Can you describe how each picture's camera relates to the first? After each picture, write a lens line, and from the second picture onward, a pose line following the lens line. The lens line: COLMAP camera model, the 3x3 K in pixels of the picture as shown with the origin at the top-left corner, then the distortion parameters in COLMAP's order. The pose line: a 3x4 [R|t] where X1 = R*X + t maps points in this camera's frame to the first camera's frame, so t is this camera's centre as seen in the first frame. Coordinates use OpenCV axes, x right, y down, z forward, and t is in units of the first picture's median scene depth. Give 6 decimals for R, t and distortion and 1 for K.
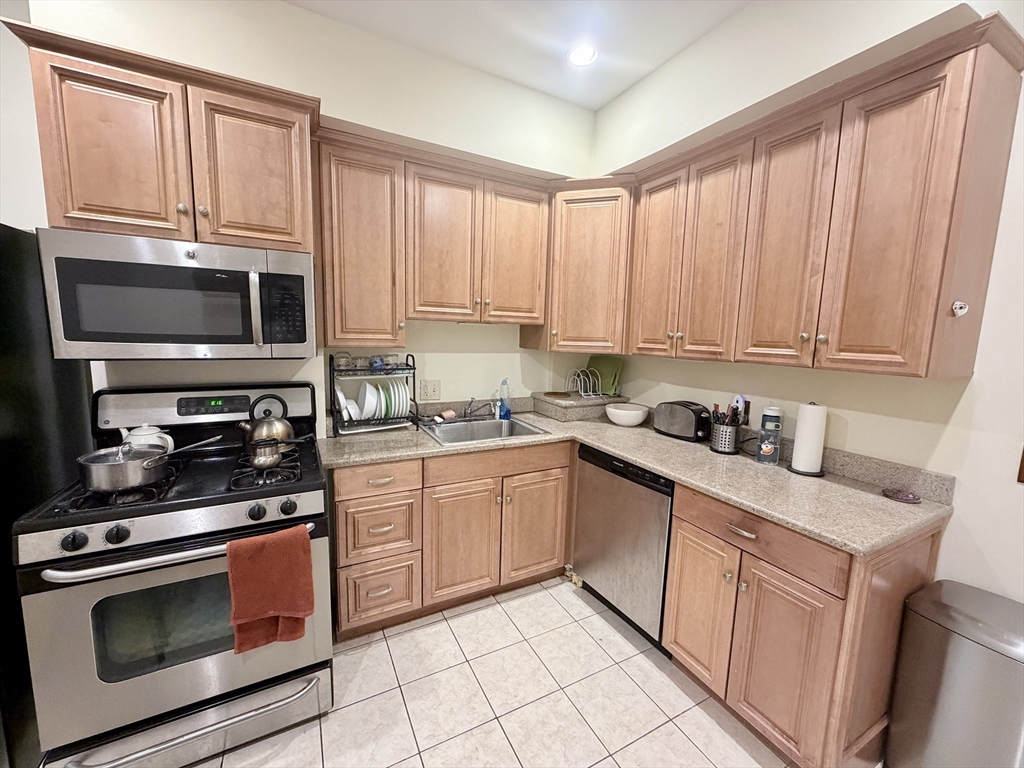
lens RADIAL K [[407.3, 0, 510.3], [0, 407.3, 384.7], [0, 0, 1]] dist [0.001304, -0.000294]
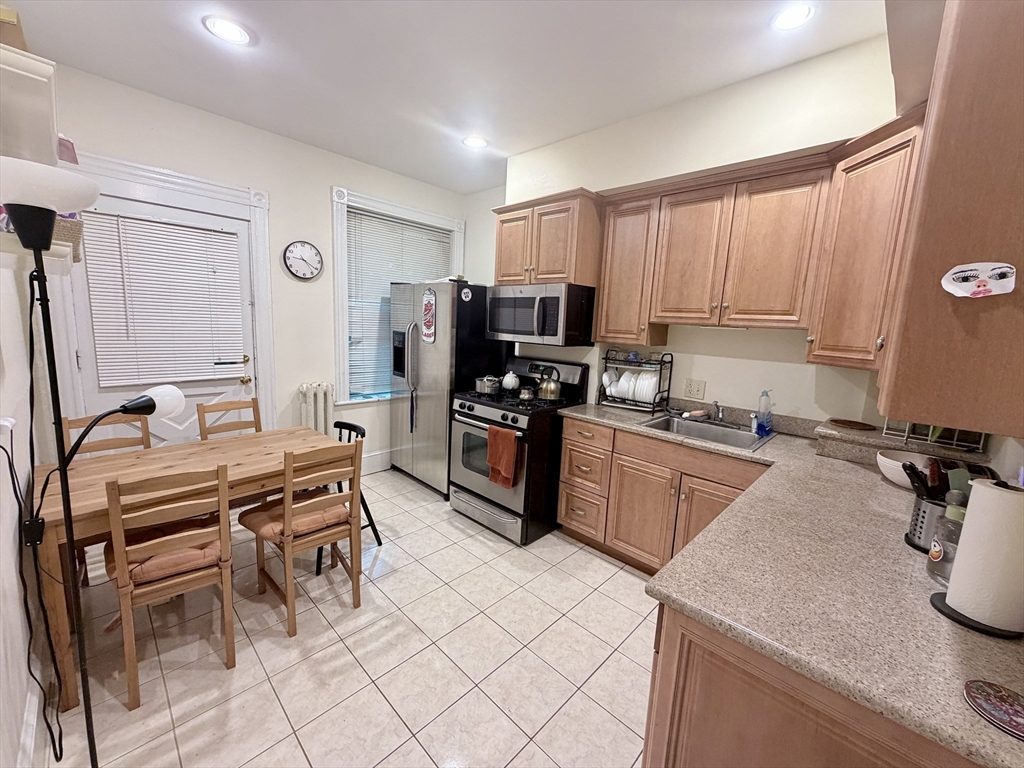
lens RADIAL K [[407.3, 0, 510.3], [0, 407.3, 384.7], [0, 0, 1]] dist [0.001304, -0.000294]
pose [[0.312667, 0.133535, -0.940430, 0.845750], [-0.161341, 0.983148, 0.085959, -0.015204], [0.936060, 0.124854, 0.328942, 0.230796]]
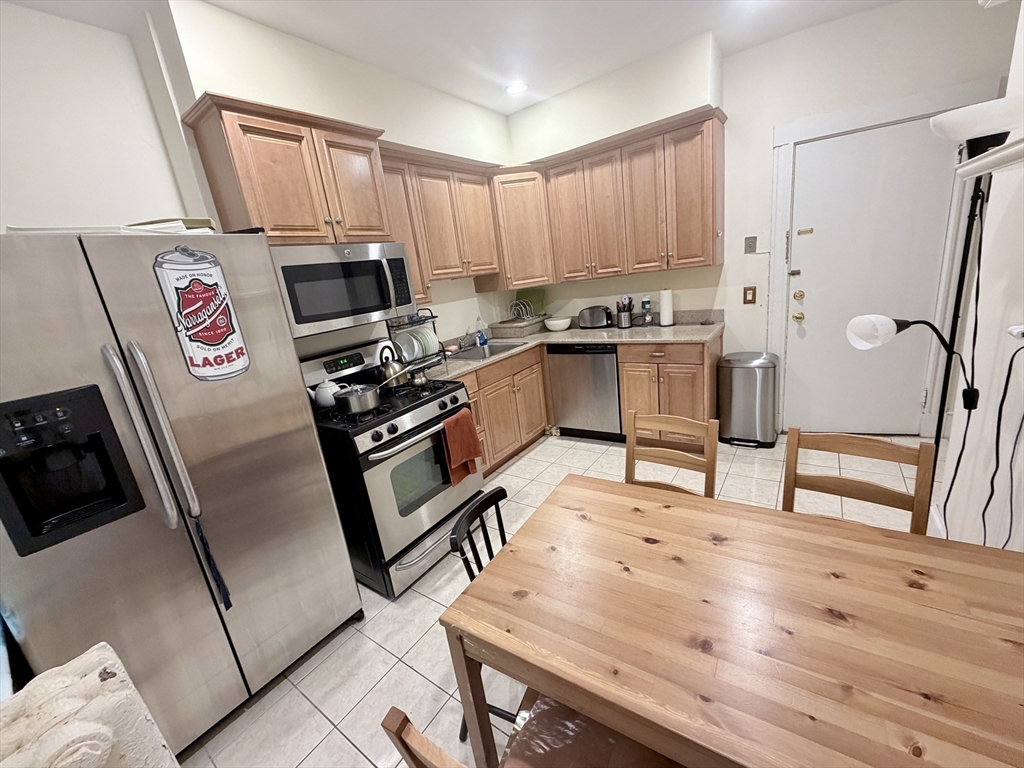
lens RADIAL K [[407.3, 0, 510.3], [0, 407.3, 384.7], [0, 0, 1]] dist [0.001304, -0.000294]
pose [[0.883545, -0.256031, 0.392169, -0.676394], [0.209739, 0.964994, 0.157469, 0.019142], [-0.418758, -0.056877, 0.906315, -0.410653]]
